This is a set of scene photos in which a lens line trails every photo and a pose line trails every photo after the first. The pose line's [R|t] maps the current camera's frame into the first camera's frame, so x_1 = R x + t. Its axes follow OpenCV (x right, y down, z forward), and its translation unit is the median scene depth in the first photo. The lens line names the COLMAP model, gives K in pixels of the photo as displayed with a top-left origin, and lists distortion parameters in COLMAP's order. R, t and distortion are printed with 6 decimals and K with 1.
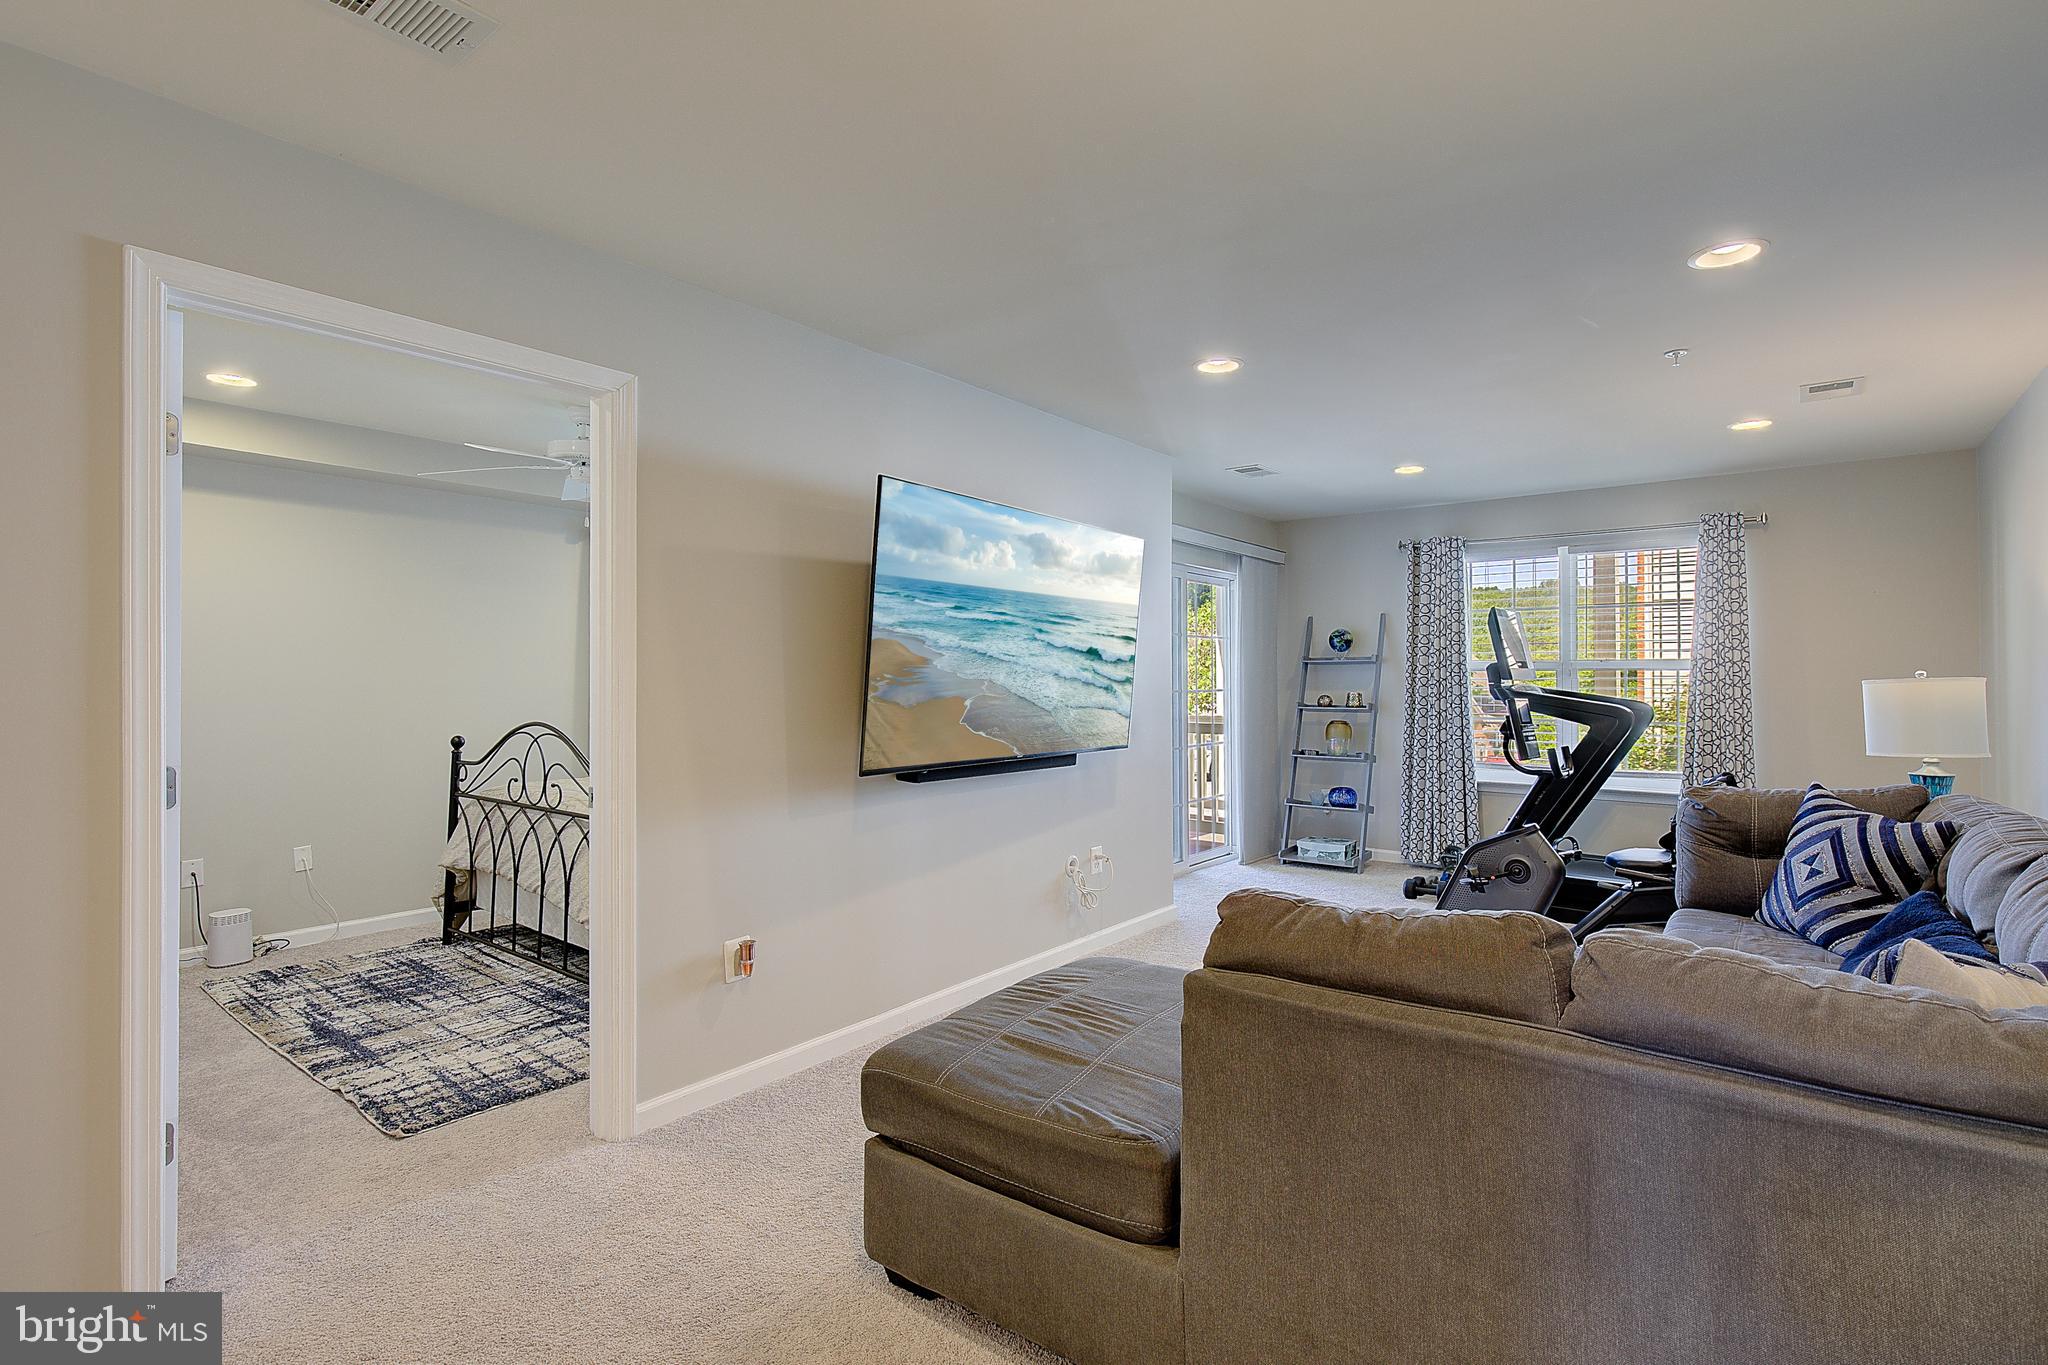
lens RADIAL K [[949.0, 0, 1025.2], [0, 949.0, 660.1], [0, 0, 1]] dist [0.002264, -0.002380]
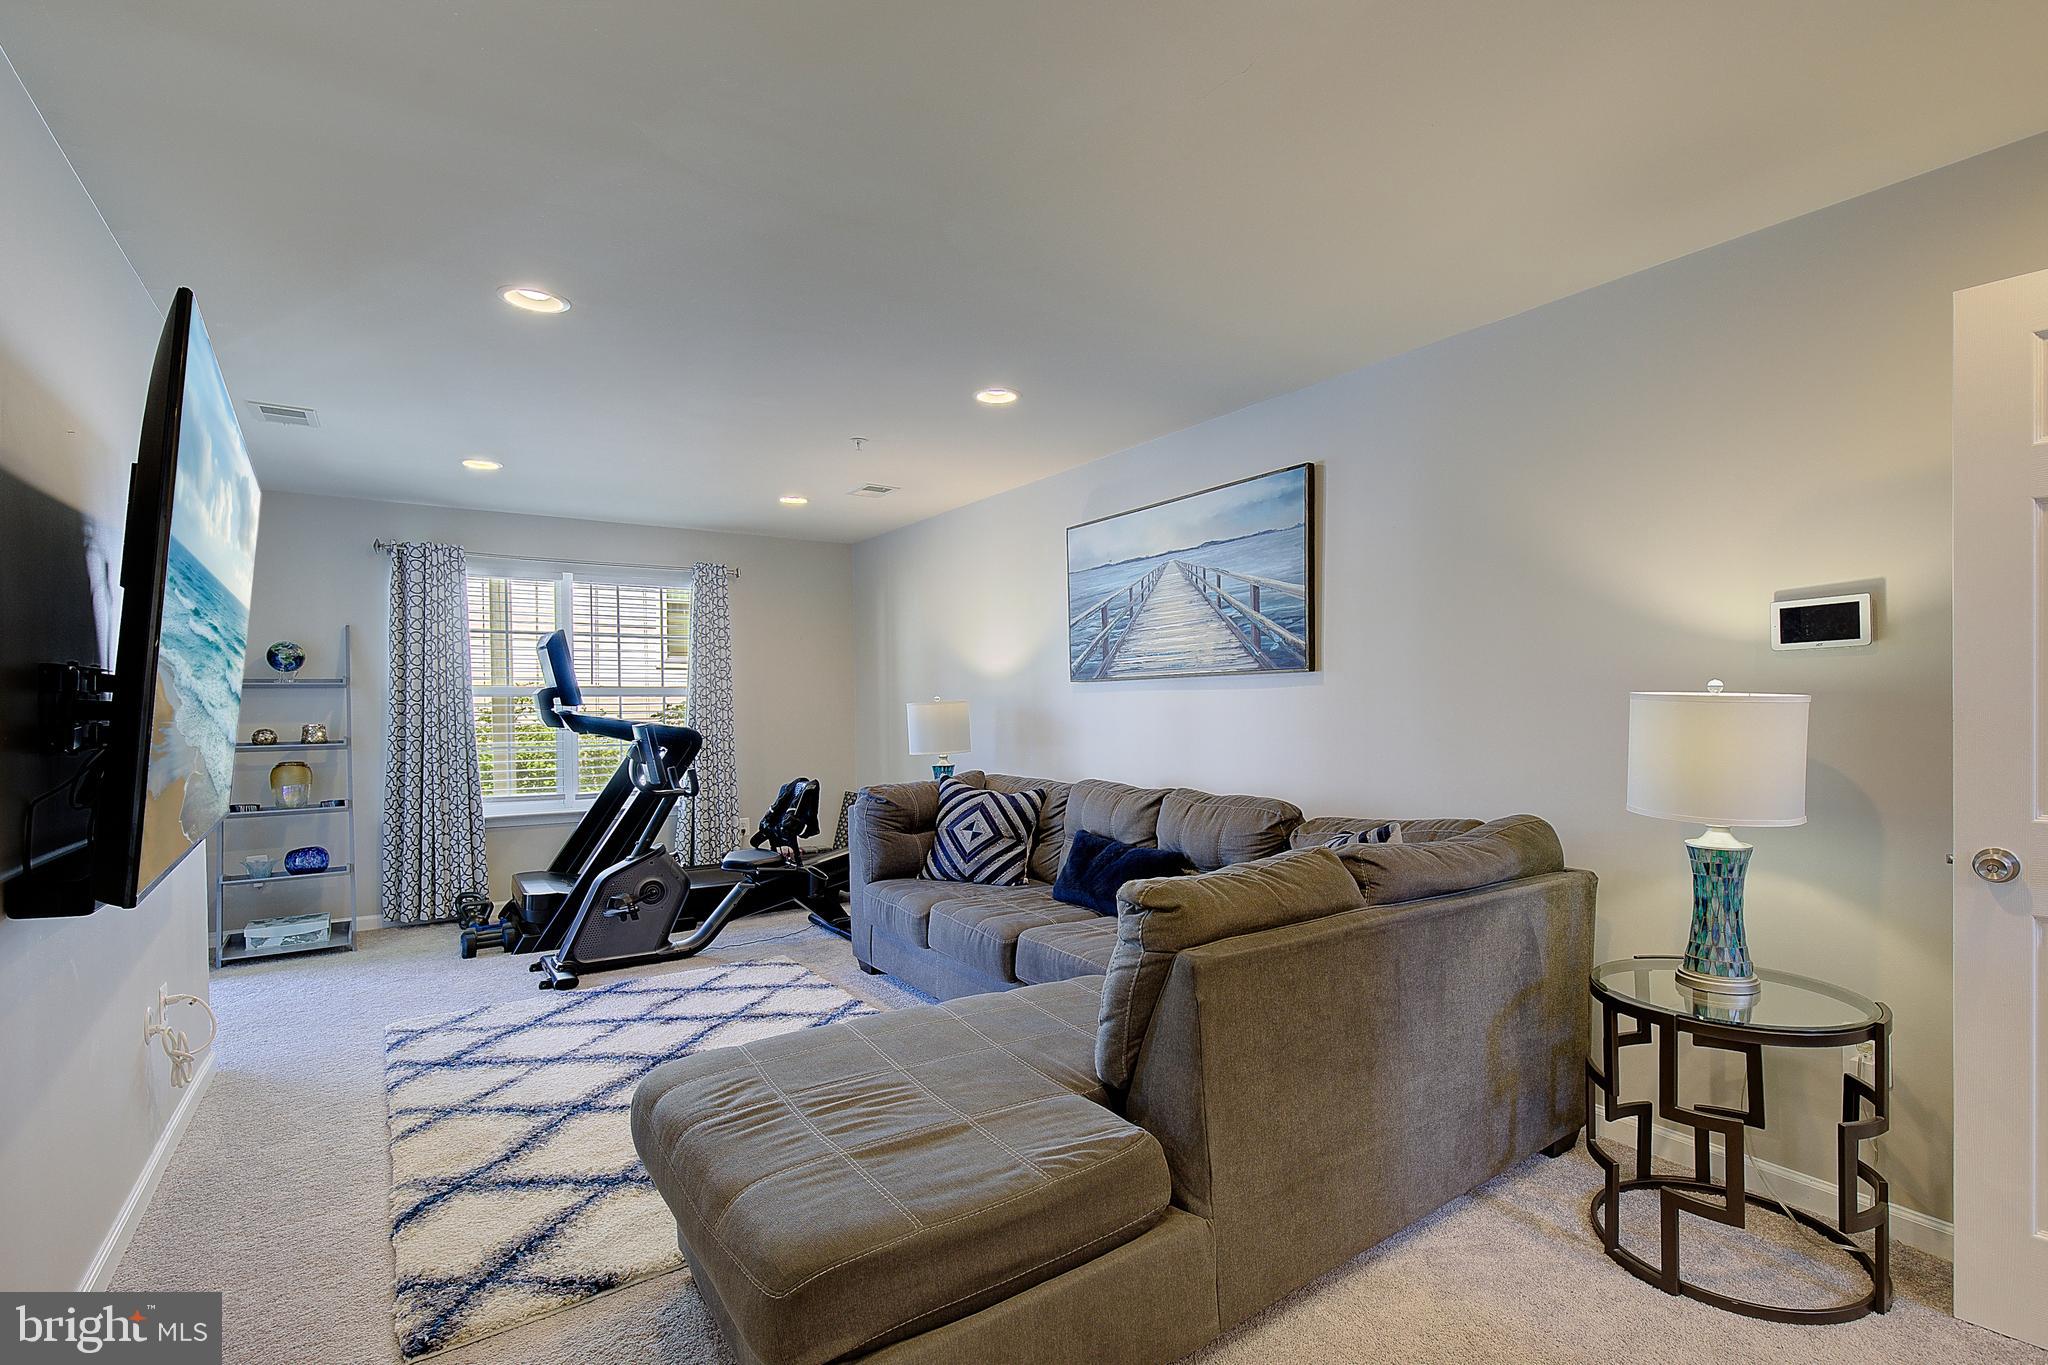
lens RADIAL K [[949.0, 0, 1067.2], [0, 949.0, 700.7], [0, 0, 1]] dist [0.002264, -0.002380]
pose [[0.307456, -0.001307, 0.951561, -0.317886], [-0.010826, 0.999930, 0.004872, 0.006439], [-0.951501, -0.011799, 0.307420, 0.265716]]
